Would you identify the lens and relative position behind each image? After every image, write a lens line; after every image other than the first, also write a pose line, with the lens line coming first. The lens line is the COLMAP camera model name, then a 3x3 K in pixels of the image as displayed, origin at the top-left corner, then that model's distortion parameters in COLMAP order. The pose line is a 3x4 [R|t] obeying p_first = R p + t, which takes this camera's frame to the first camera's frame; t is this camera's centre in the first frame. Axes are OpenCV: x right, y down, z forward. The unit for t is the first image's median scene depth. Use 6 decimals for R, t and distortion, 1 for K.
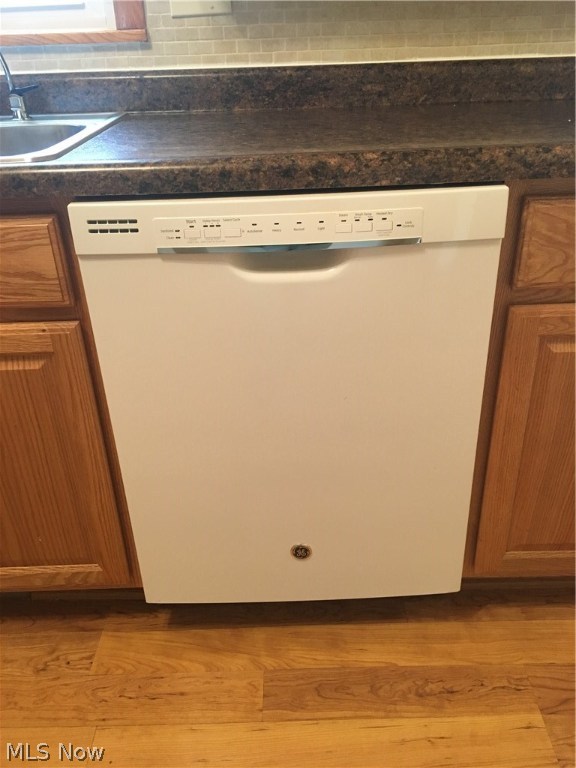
lens RADIAL K [[655.9, 0, 287.8], [0, 655.9, 381.9], [0, 0, 1]] dist [0.047081, -0.036494]
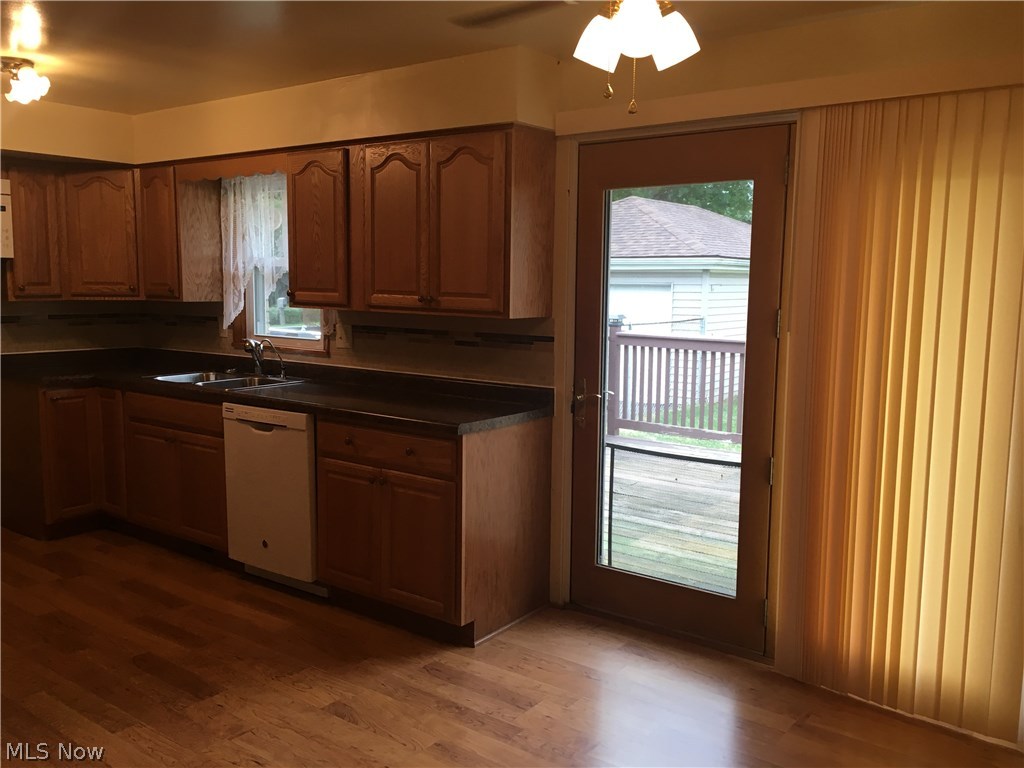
lens RADIAL K [[874.5, 0, 508.6], [0, 874.5, 382.8], [0, 0, 1]] dist [0.047081, -0.036494]
pose [[0.804470, 0.116650, -0.582426, 3.375832], [-0.317635, 0.913040, -0.255864, 0.324046], [0.501932, 0.390834, 0.771566, -1.755373]]
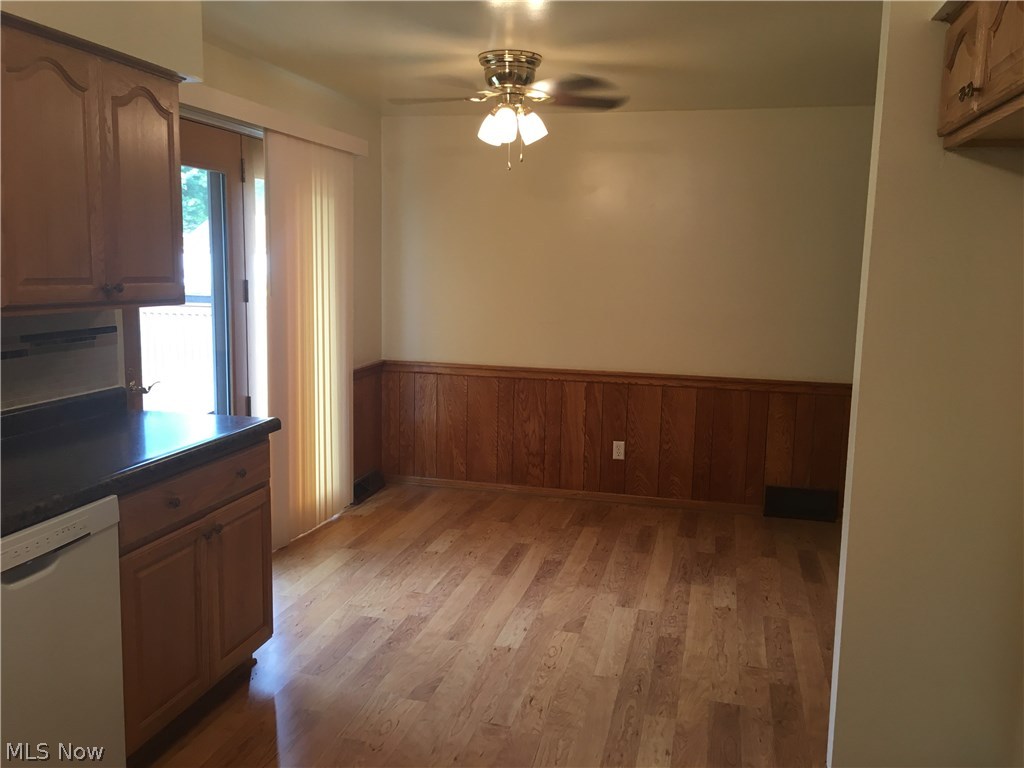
lens RADIAL K [[874.5, 0, 511.4], [0, 874.5, 383.5], [0, 0, 1]] dist [0.047081, -0.036494]
pose [[0.220362, -0.097097, 0.970573, -1.743115], [0.439371, 0.898251, -0.009895, -0.057137], [-0.870858, 0.428622, 0.240602, -0.691146]]
